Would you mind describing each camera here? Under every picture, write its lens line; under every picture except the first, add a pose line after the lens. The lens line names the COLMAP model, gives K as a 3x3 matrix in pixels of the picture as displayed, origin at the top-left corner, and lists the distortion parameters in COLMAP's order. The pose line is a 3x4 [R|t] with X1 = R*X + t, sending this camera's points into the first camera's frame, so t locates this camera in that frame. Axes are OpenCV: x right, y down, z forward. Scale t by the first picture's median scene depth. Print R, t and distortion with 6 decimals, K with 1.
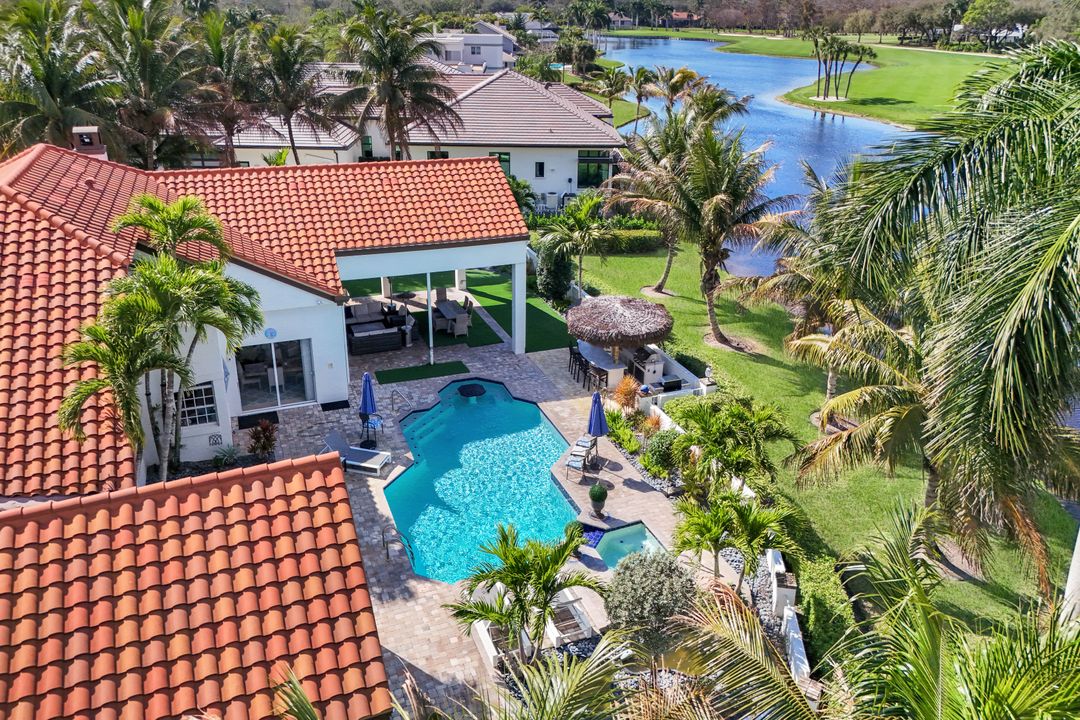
lens RADIAL K [[812.6, 0, 540.5], [0, 812.6, 315.0], [0, 0, 1]] dist [0.114528, -0.147461]
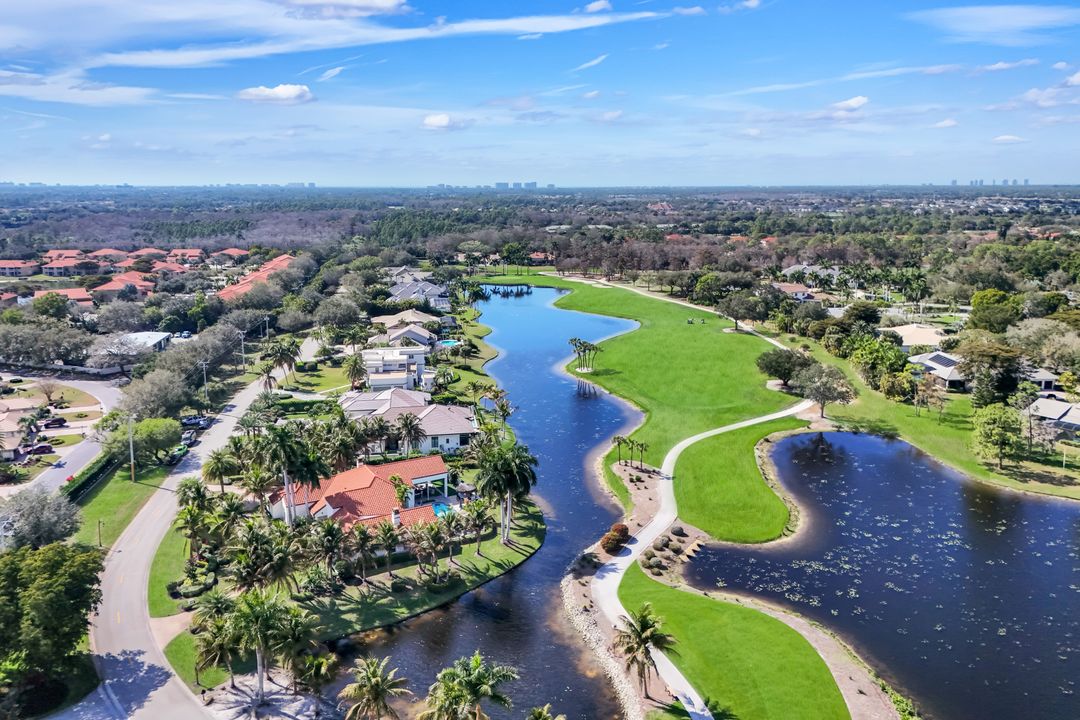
lens RADIAL K [[812.6, 0, 540.5], [0, 812.6, 315.0], [0, 0, 1]] dist [0.114528, -0.147461]
pose [[0.991311, -0.038615, 0.125744, -0.035646], [0.062865, 0.978783, -0.195020, -0.023313], [-0.115545, 0.201230, 0.972705, -3.482283]]
